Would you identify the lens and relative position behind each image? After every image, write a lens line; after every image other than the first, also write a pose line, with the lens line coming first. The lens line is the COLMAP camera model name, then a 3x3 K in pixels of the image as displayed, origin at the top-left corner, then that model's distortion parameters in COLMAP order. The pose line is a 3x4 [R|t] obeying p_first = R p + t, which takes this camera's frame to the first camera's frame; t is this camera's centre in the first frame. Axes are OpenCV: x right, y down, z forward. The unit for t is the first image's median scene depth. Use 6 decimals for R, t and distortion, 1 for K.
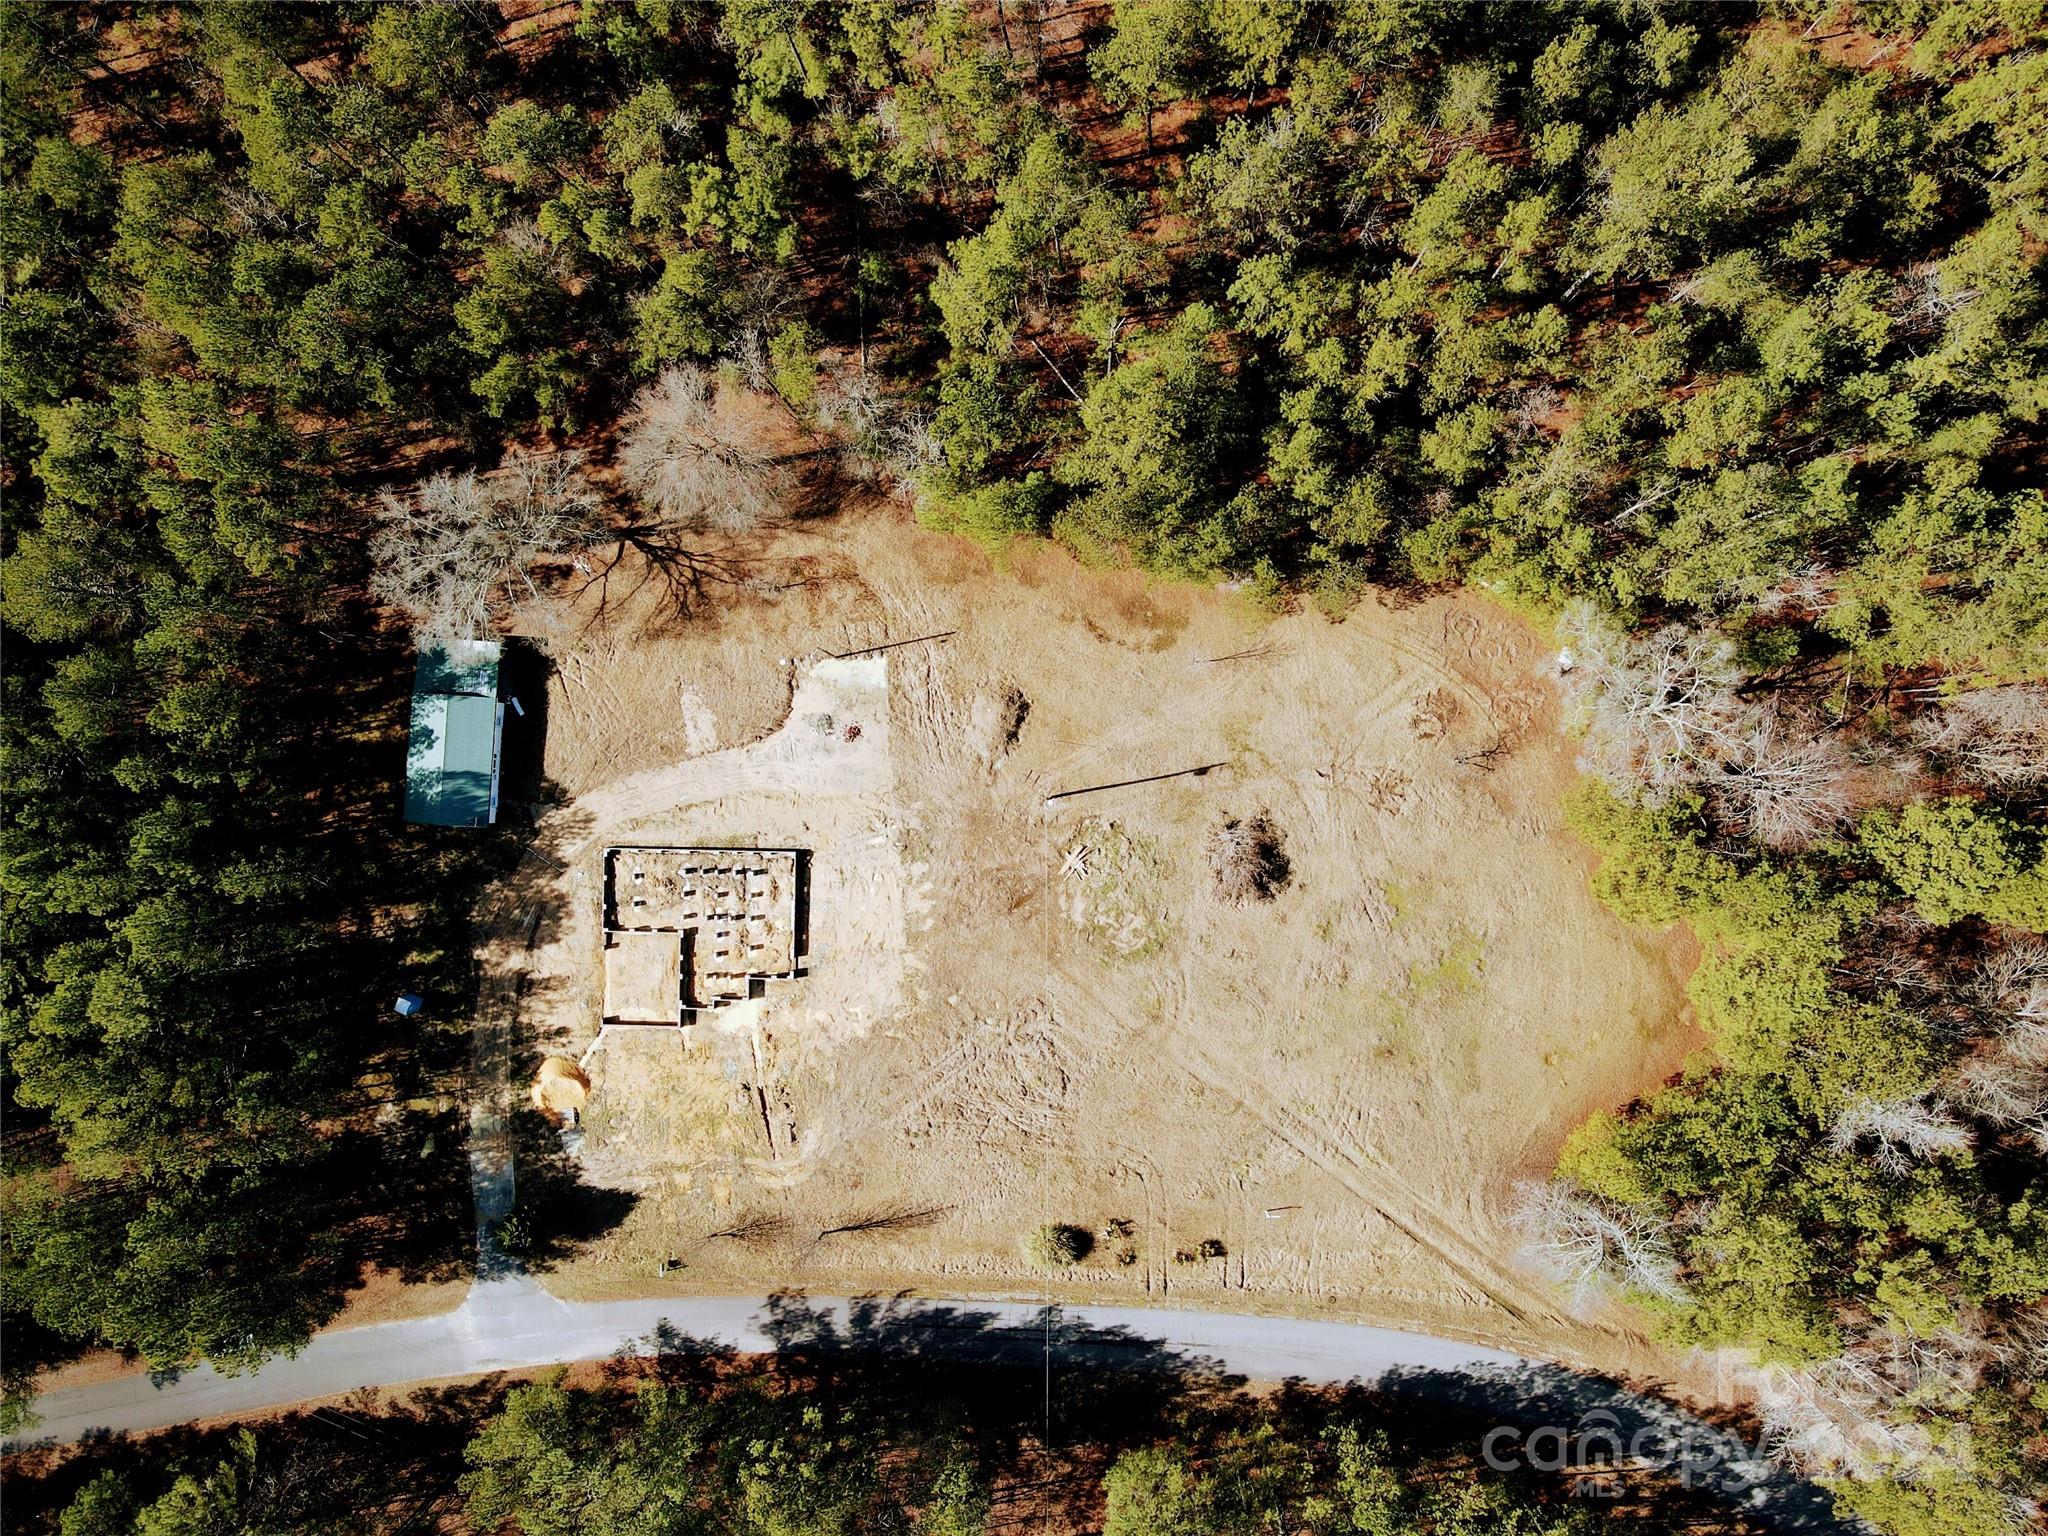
lens RADIAL K [[1501.7, 0, 1035.4], [0, 1501.7, 758.8], [0, 0, 1]] dist [0.005162, 0.029897]
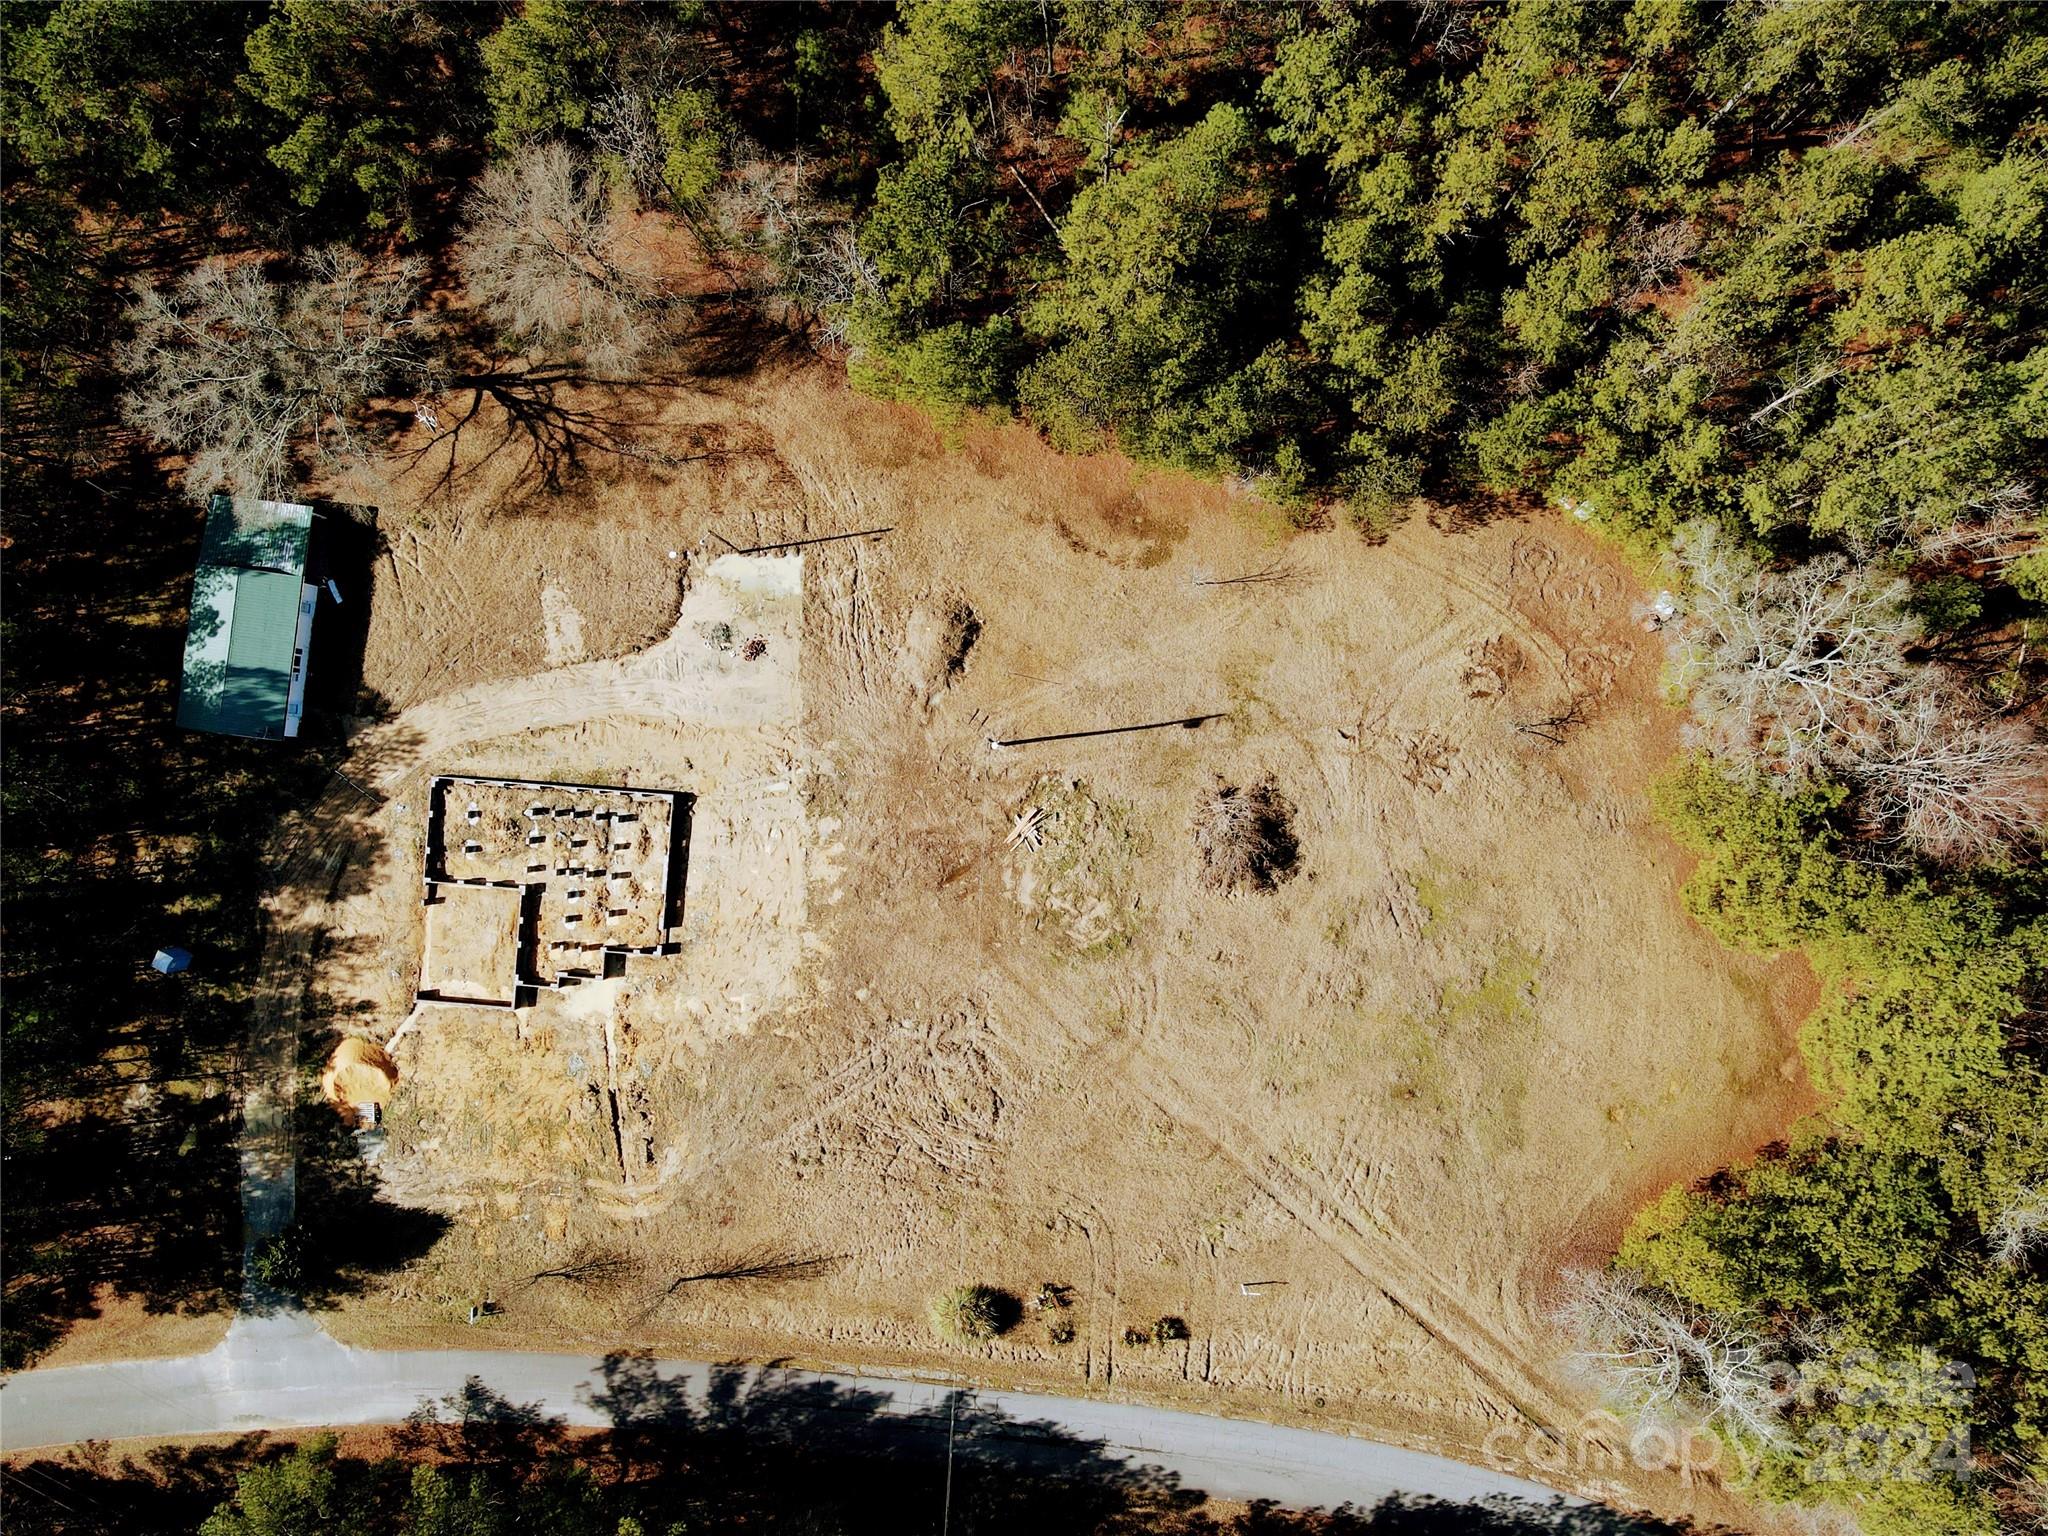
lens RADIAL K [[1501.7, 0, 1037.3], [0, 1501.7, 755.2], [0, 0, 1]] dist [0.005162, 0.029897]
pose [[0.998278, 0.058625, 0.002008, 0.028030], [-0.058621, 0.998278, -0.002090, 0.031411], [-0.002127, 0.001969, 0.999996, 0.210126]]
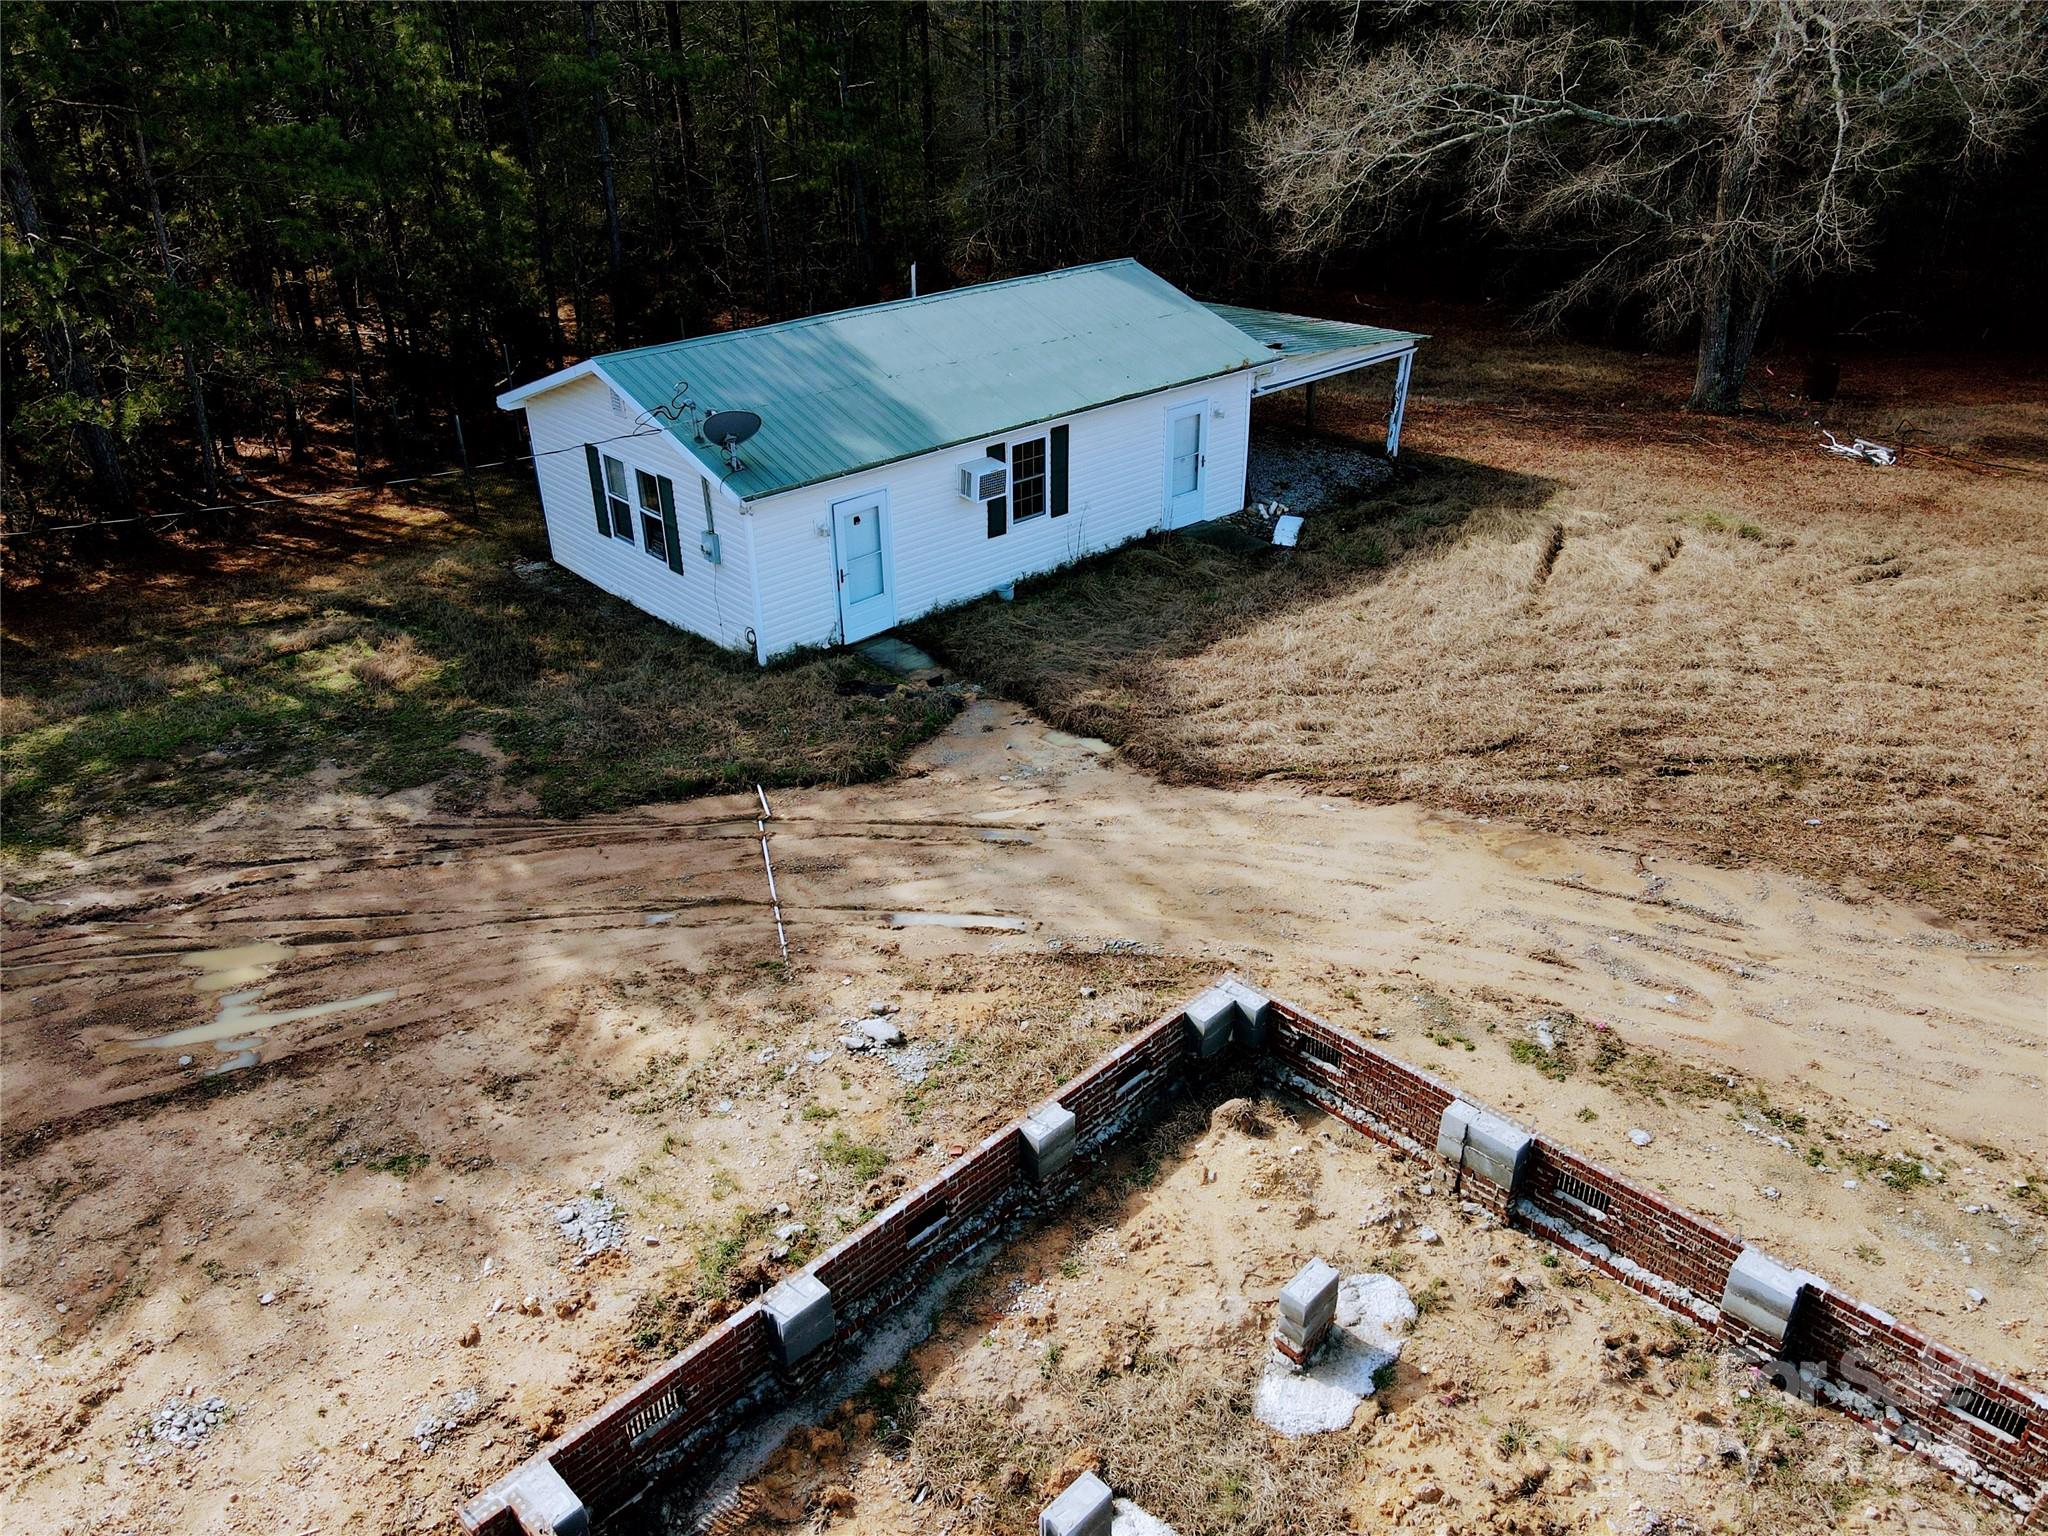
lens RADIAL K [[1501.7, 0, 1014.0], [0, 1501.7, 766.1], [0, 0, 1]] dist [0.005162, 0.029897]
pose [[0.717714, 0.377898, -0.584876, -0.242391], [-0.695597, 0.350343, -0.627220, 0.131073], [-0.032118, 0.857002, 0.514310, 0.935170]]
